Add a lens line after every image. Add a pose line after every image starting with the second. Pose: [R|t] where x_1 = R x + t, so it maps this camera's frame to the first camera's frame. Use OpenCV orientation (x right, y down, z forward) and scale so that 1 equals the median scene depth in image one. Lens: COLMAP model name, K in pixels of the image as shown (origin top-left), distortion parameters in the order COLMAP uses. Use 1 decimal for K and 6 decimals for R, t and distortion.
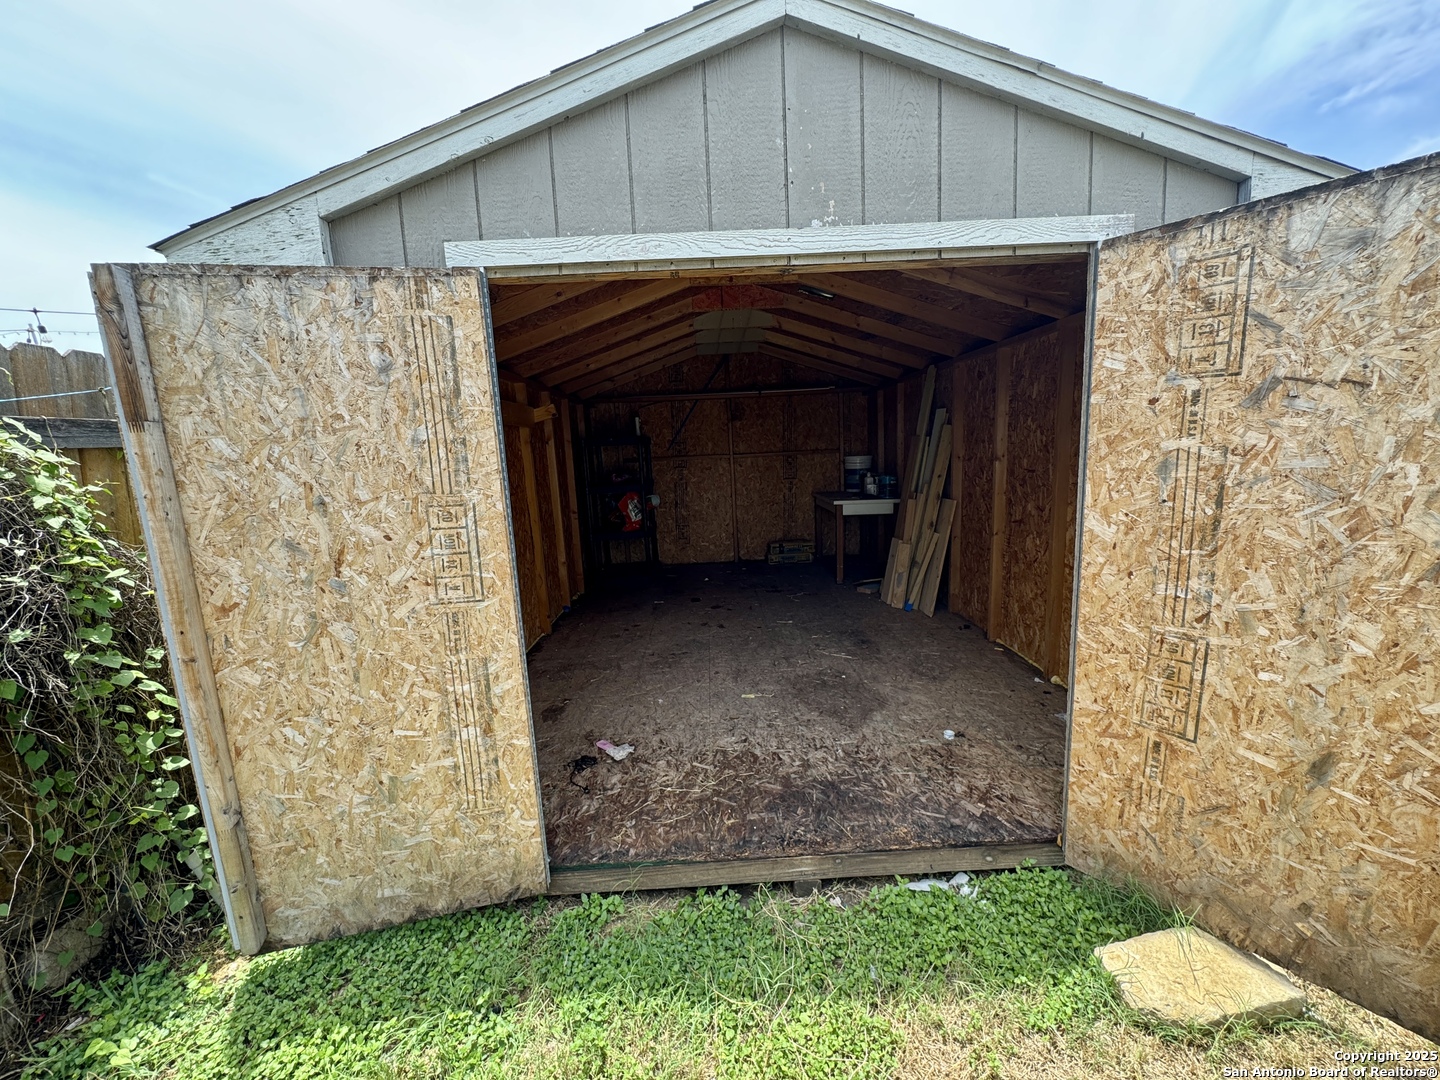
lens RADIAL K [[575.1, 0, 720.0], [0, 575.1, 540.0], [0, 0, 1]] dist [-0.002183, 0.000174]
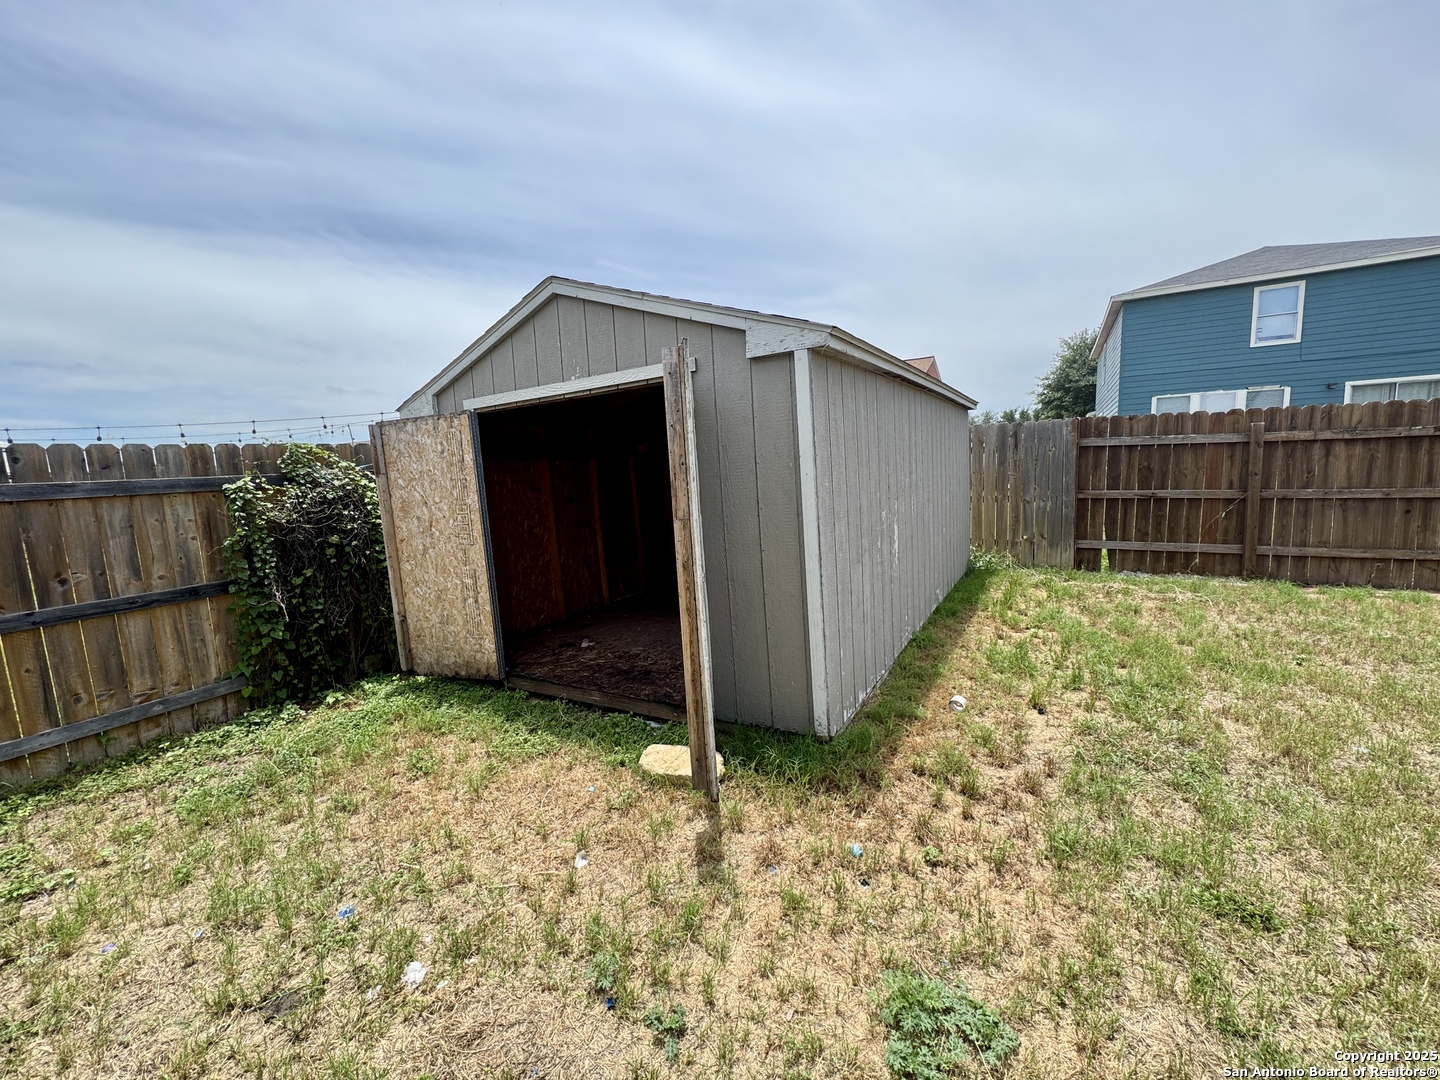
lens RADIAL K [[575.1, 0, 720.0], [0, 575.1, 540.0], [0, 0, 1]] dist [-0.002183, 0.000174]
pose [[0.849032, 0.055964, -0.525369, 1.845478], [-0.060975, 0.998109, 0.007782, 0.003726], [0.524811, 0.025427, 0.850839, -0.538810]]
